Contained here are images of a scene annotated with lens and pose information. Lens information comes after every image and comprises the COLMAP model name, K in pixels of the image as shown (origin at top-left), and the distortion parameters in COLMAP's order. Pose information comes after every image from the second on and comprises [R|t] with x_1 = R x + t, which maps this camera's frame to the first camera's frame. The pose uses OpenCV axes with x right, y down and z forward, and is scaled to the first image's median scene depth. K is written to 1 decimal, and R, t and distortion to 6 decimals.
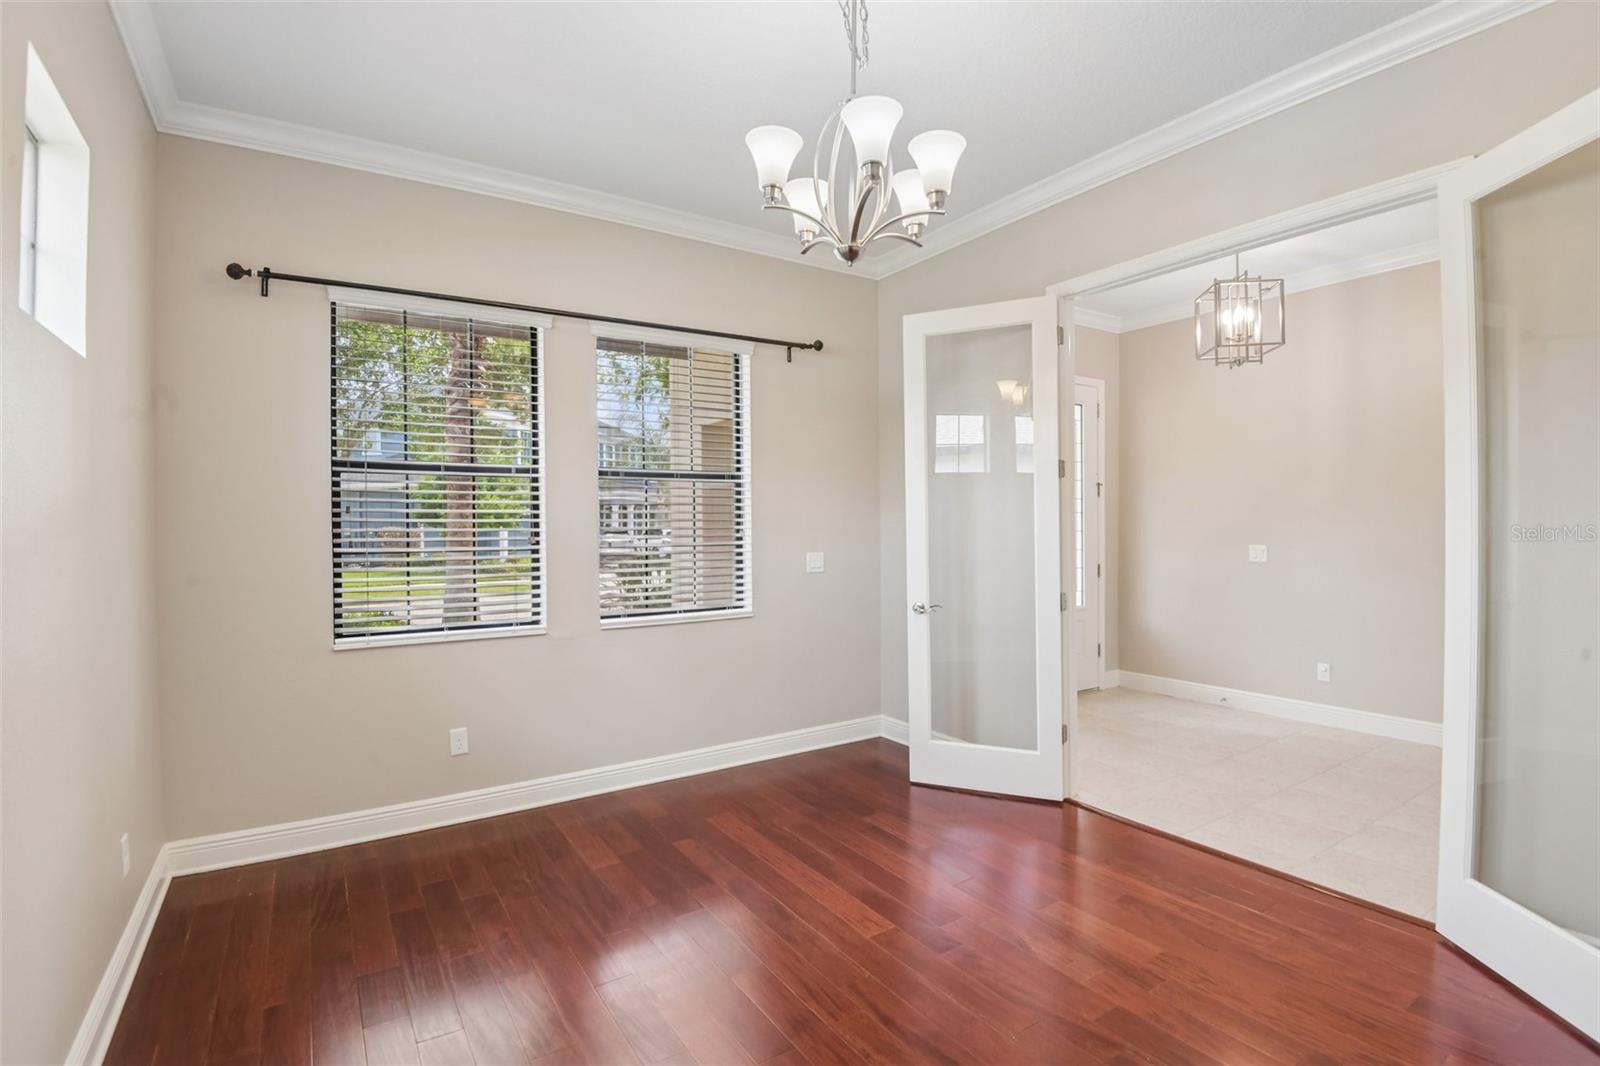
lens RADIAL K [[747.1, 0, 794.2], [0, 747.1, 525.3], [0, 0, 1]] dist [-0.002366, -0.028145]
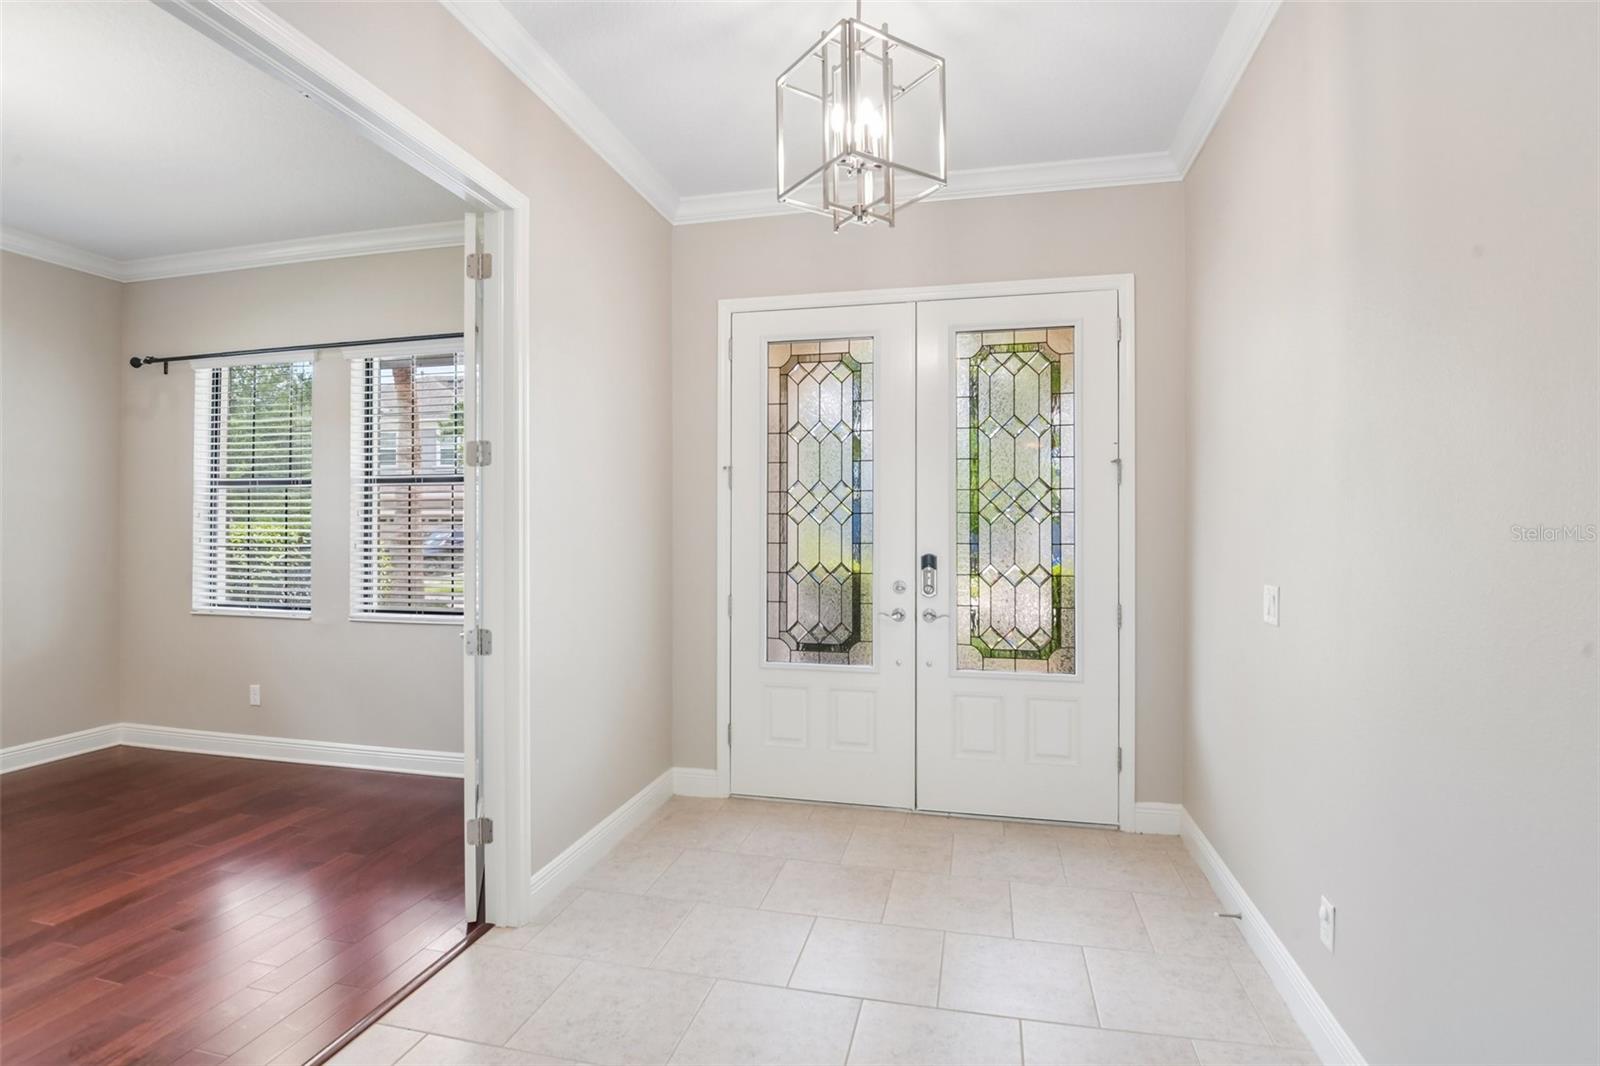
lens RADIAL K [[800.1, 0, 800.1], [0, 800.1, 518.3], [0, 0, 1]] dist [-0.040731, 0.000378]
pose [[0.696357, -0.001192, -0.717694, 1.168557], [-0.007114, 0.999938, -0.008564, -0.010407], [0.717660, 0.011069, 0.696306, 0.730288]]
